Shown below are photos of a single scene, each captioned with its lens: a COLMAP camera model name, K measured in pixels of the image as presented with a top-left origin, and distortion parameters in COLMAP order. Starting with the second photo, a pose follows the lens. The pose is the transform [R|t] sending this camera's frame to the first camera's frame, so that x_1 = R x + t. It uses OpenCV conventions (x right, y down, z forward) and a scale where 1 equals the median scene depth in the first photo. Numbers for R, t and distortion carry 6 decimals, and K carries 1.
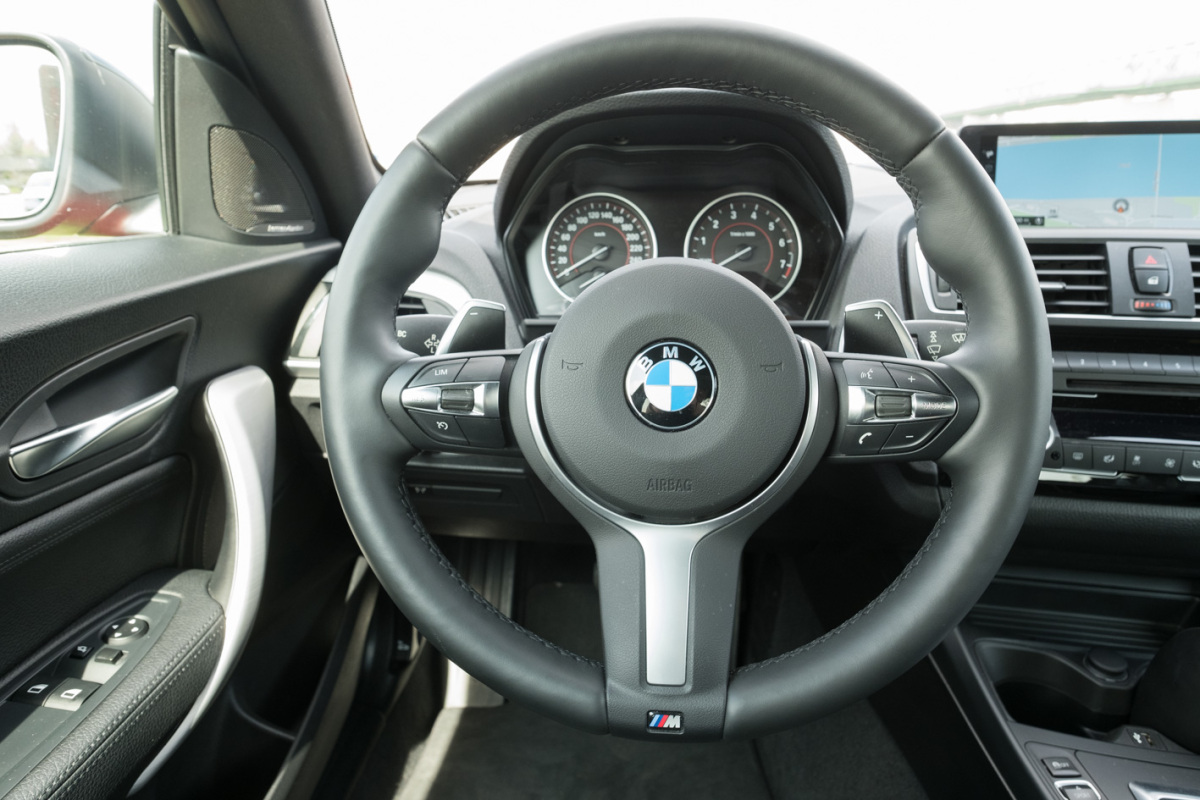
lens RADIAL K [[716.4, 0, 600.7], [0, 716.4, 402.7], [0, 0, 1]] dist [-0.023453, 0.006548]
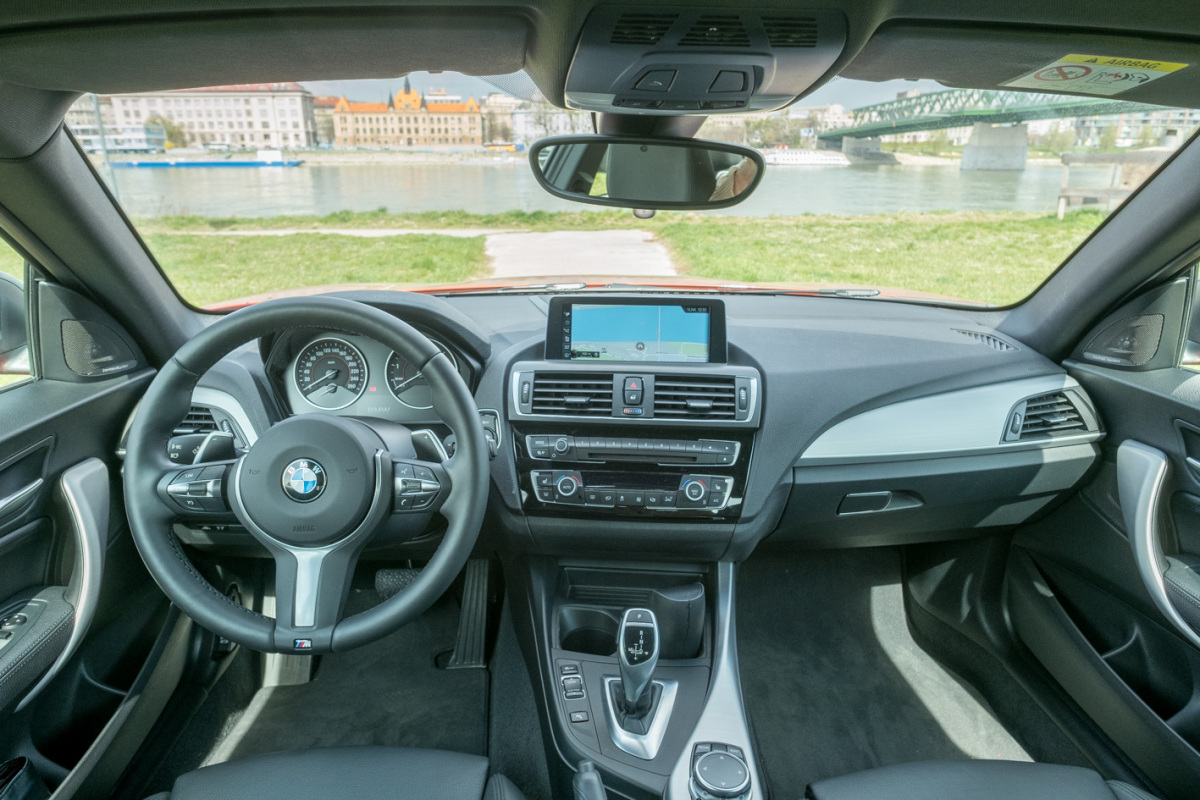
lens RADIAL K [[716.4, 0, 602.5], [0, 716.4, 401.2], [0, 0, 1]] dist [-0.023453, 0.006548]
pose [[0.990297, -0.019866, 0.137537, 0.479603], [0.022144, 0.999641, -0.015053, -0.144535], [-0.137188, 0.017953, 0.990382, -0.825902]]
